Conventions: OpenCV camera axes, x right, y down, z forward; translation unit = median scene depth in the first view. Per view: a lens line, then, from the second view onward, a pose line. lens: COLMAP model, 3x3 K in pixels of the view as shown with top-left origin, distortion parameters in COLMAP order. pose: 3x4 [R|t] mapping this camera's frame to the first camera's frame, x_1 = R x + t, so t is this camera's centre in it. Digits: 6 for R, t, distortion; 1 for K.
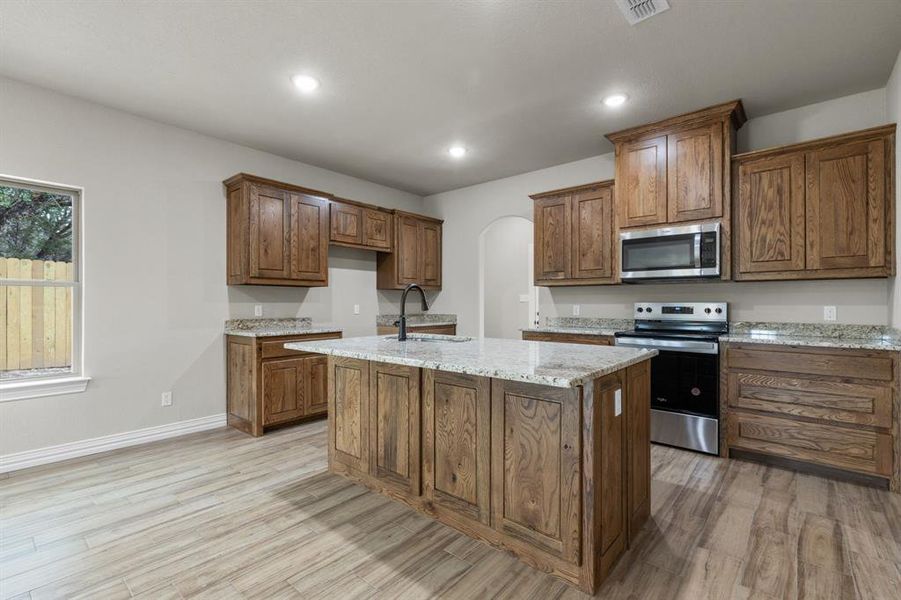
lens RADIAL K [[404.8, 0, 446.6], [0, 404.8, 302.5], [0, 0, 1]] dist [0.000841, -0.000017]
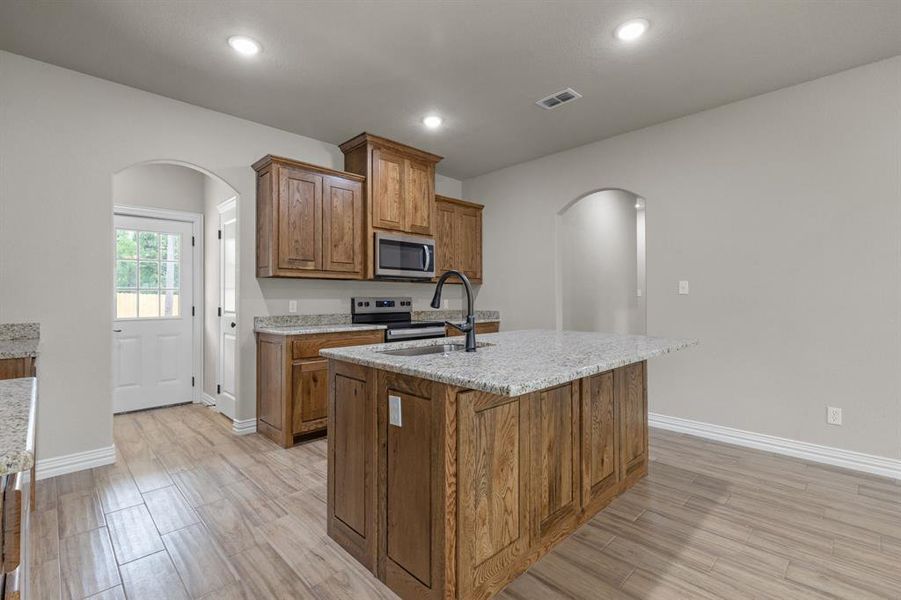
lens RADIAL K [[398.7, 0, 449.1], [0, 398.7, 292.6], [0, 0, 1]] dist [0.011986, 0.000063]
pose [[0.094614, 0.014221, 0.995412, -0.845663], [-0.001777, 0.999899, -0.014116, 0.002546], [-0.995512, -0.000434, 0.094630, 1.023613]]
